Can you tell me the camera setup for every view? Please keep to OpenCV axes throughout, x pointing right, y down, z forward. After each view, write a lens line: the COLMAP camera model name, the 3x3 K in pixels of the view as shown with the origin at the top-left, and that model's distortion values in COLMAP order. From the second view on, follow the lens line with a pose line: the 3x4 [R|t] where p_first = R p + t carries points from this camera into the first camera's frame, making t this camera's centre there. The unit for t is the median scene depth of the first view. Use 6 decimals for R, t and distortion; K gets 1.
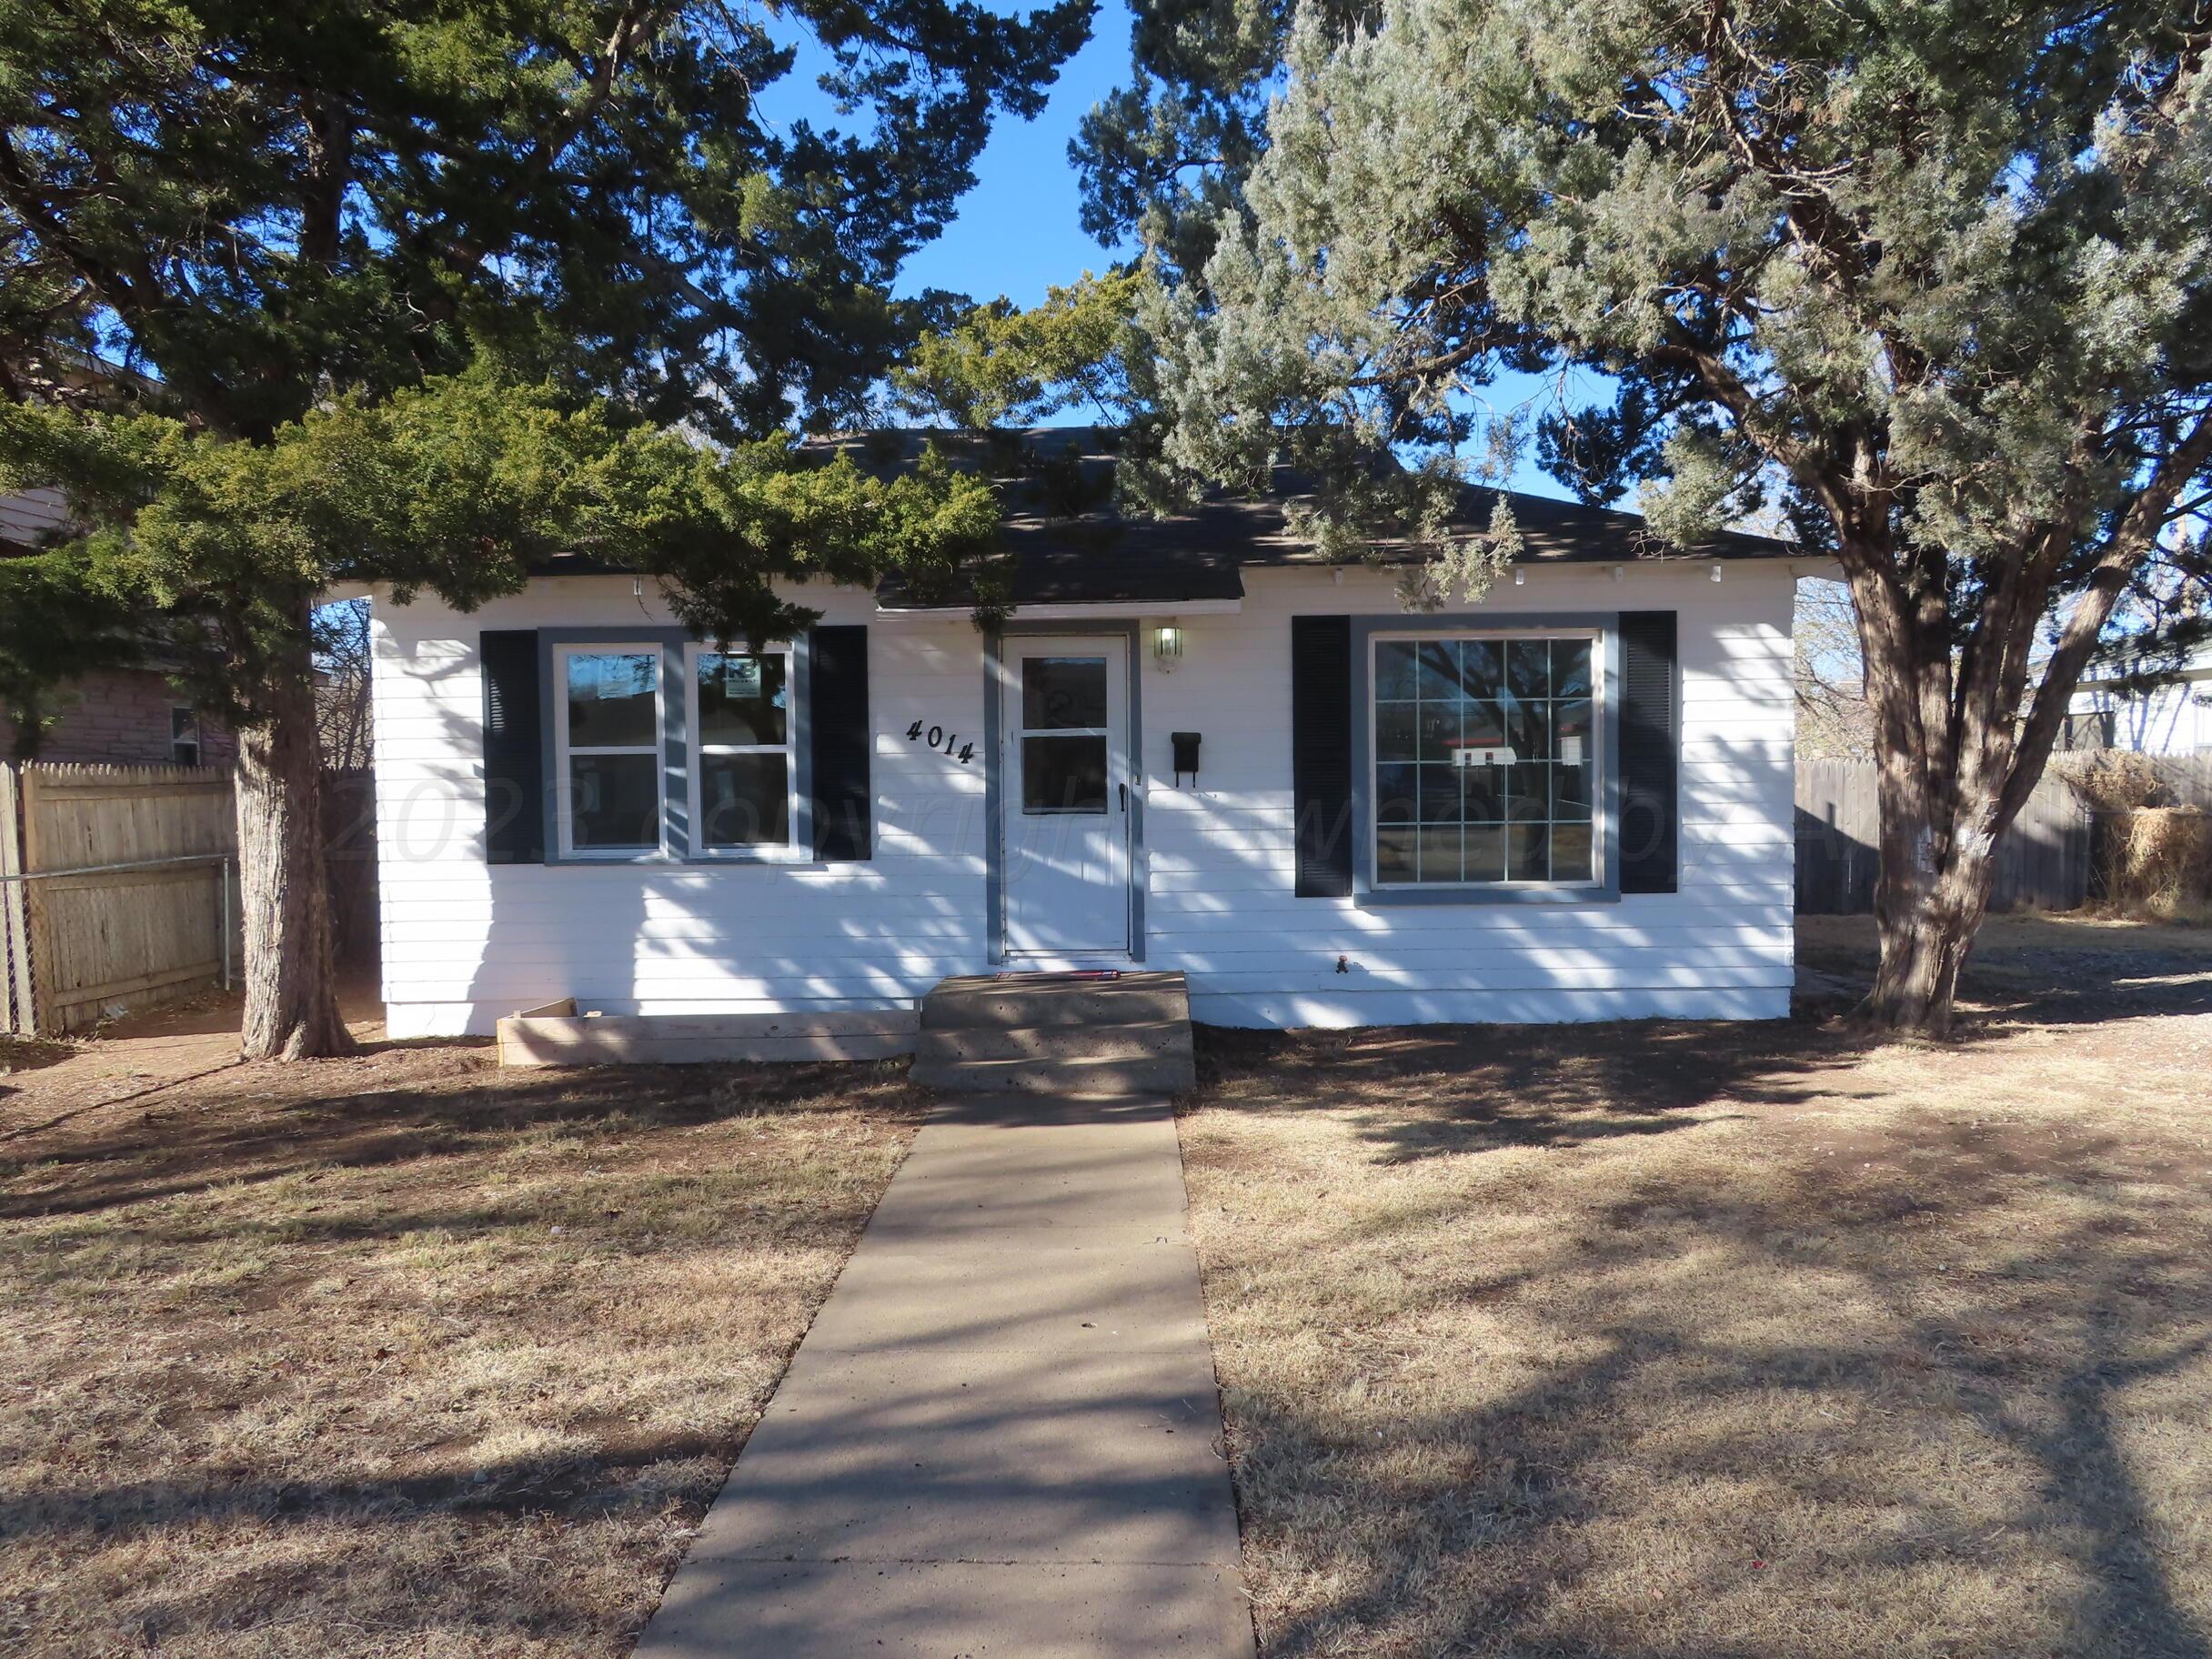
lens RADIAL K [[1596.9, 0, 1111.9], [0, 1596.9, 814.4], [0, 0, 1]] dist [0.001541, 0.001113]
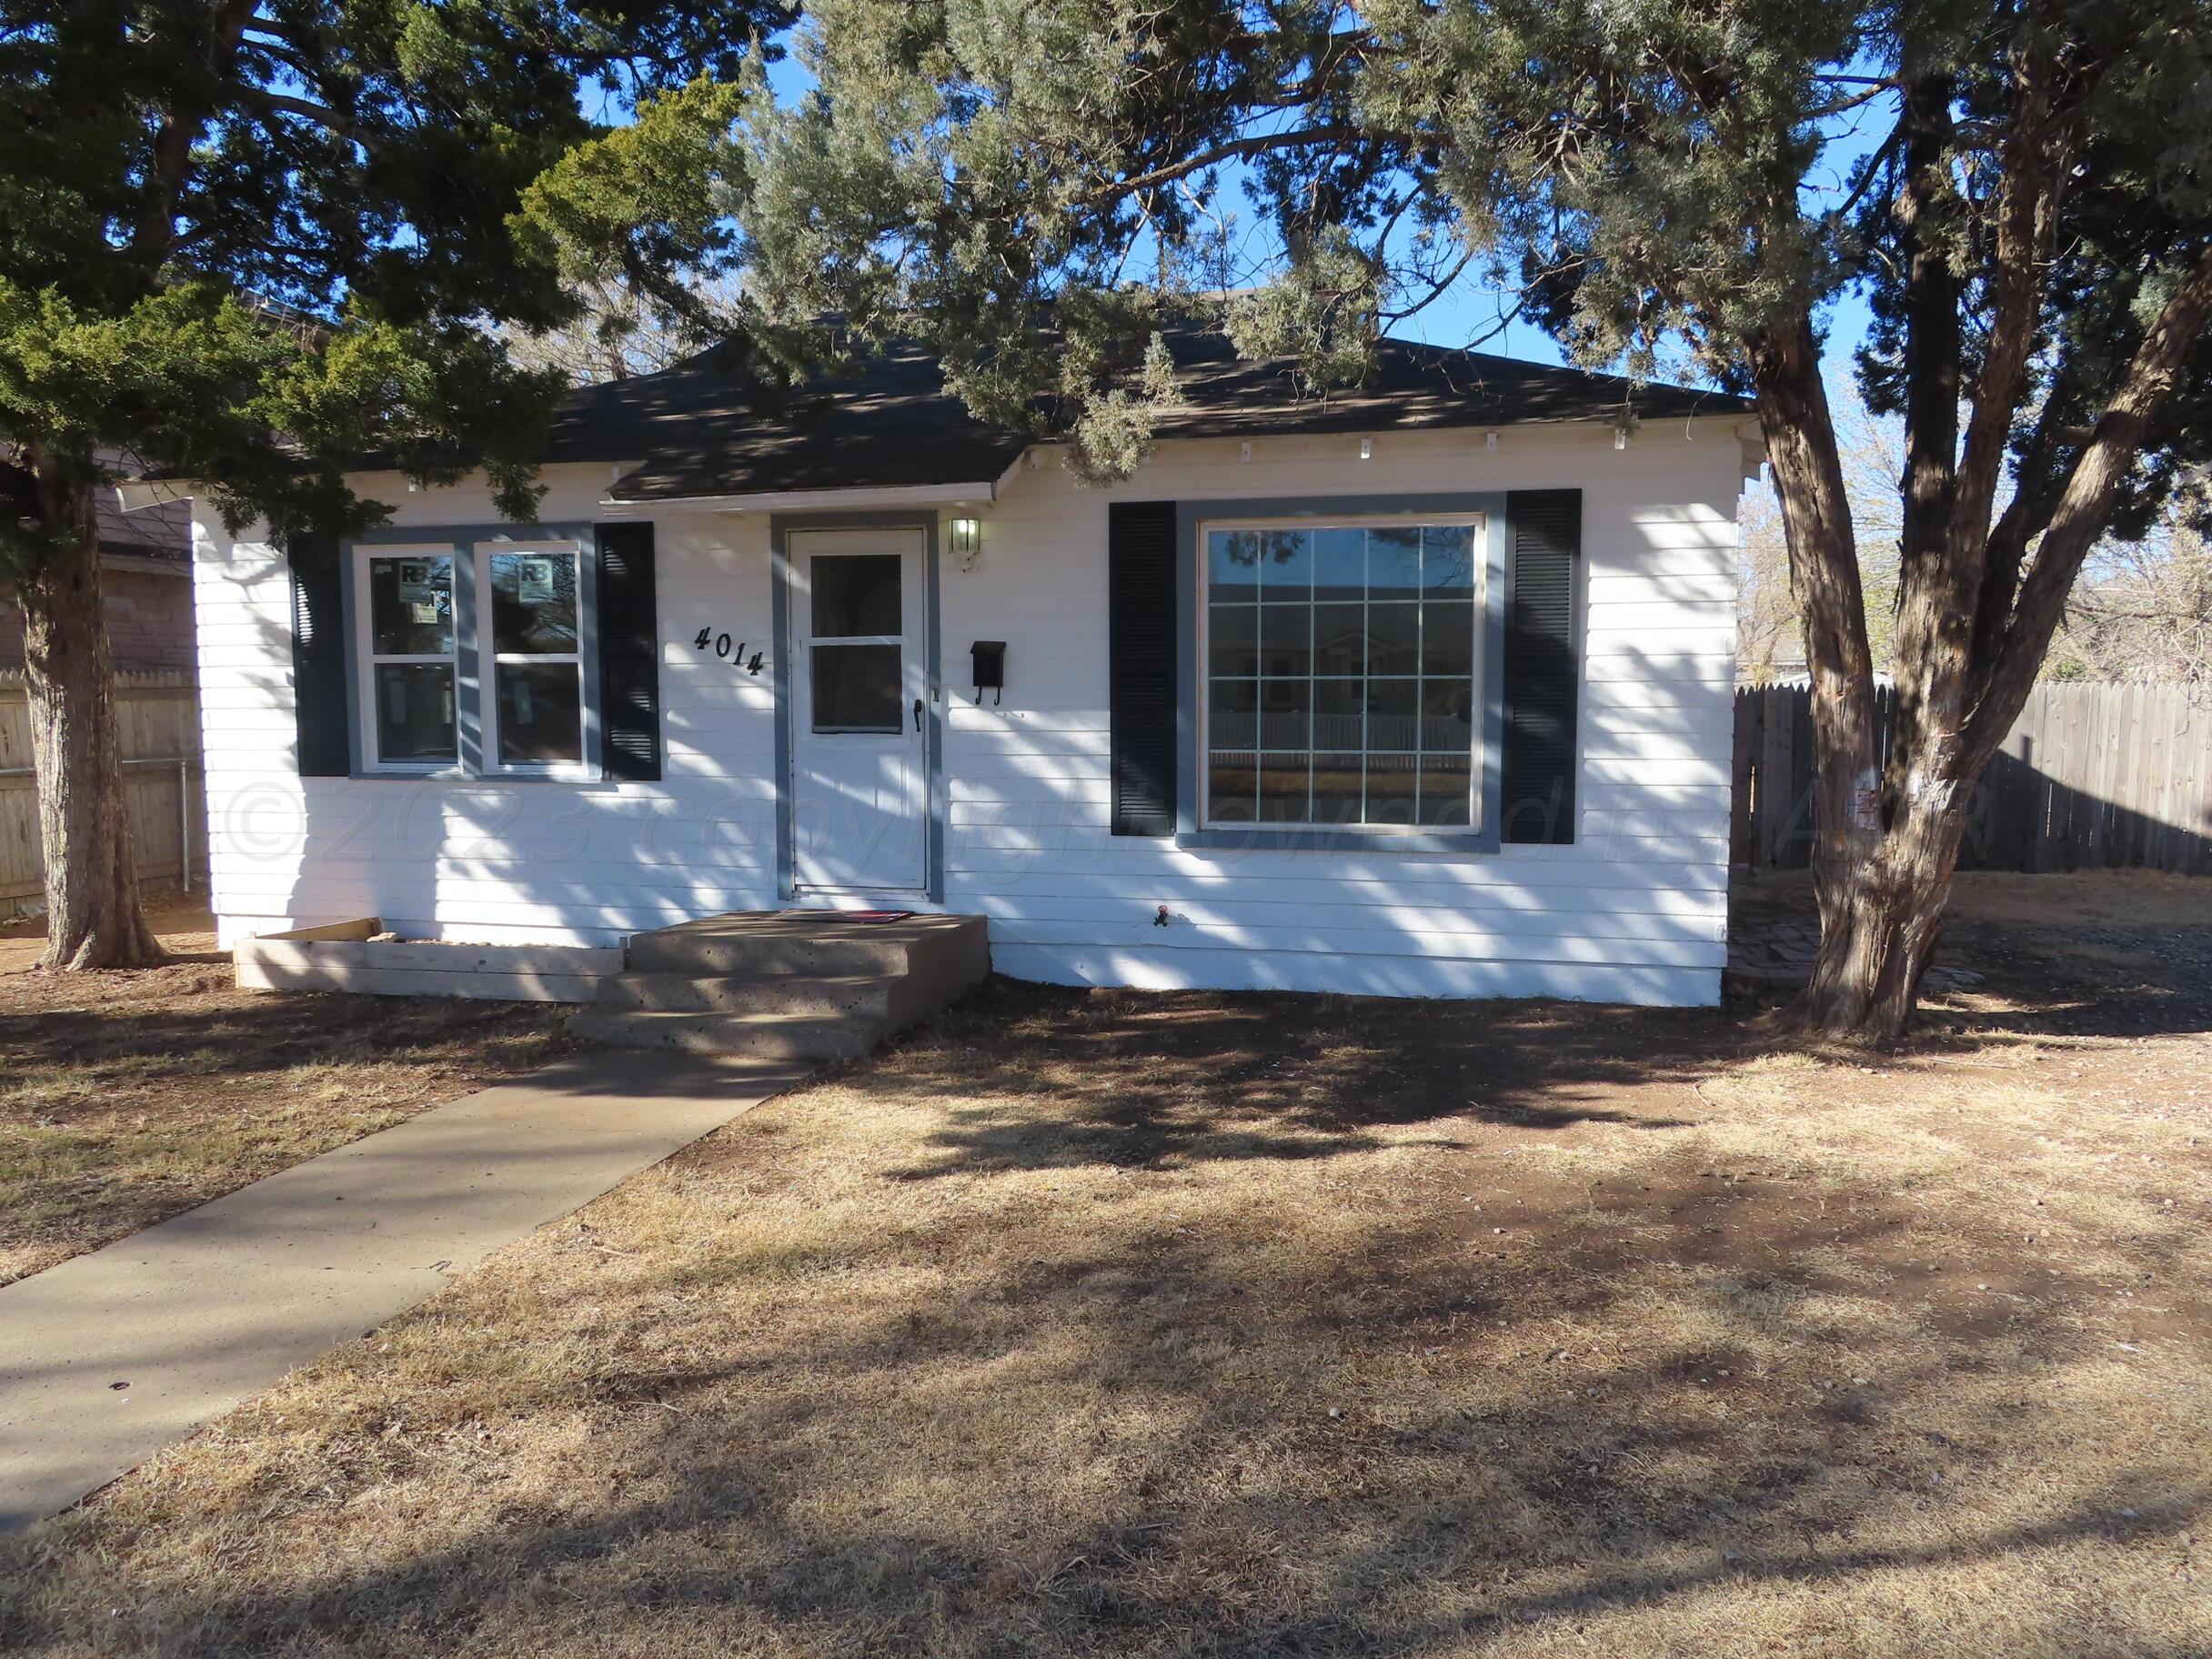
lens RADIAL K [[1596.9, 0, 1111.9], [0, 1596.9, 814.4], [0, 0, 1]] dist [0.001541, 0.001113]
pose [[0.974528, 0.026976, -0.222638, 0.305258], [-0.015029, 0.998363, 0.055179, -0.006624], [0.223762, -0.050427, 0.973338, 0.170093]]
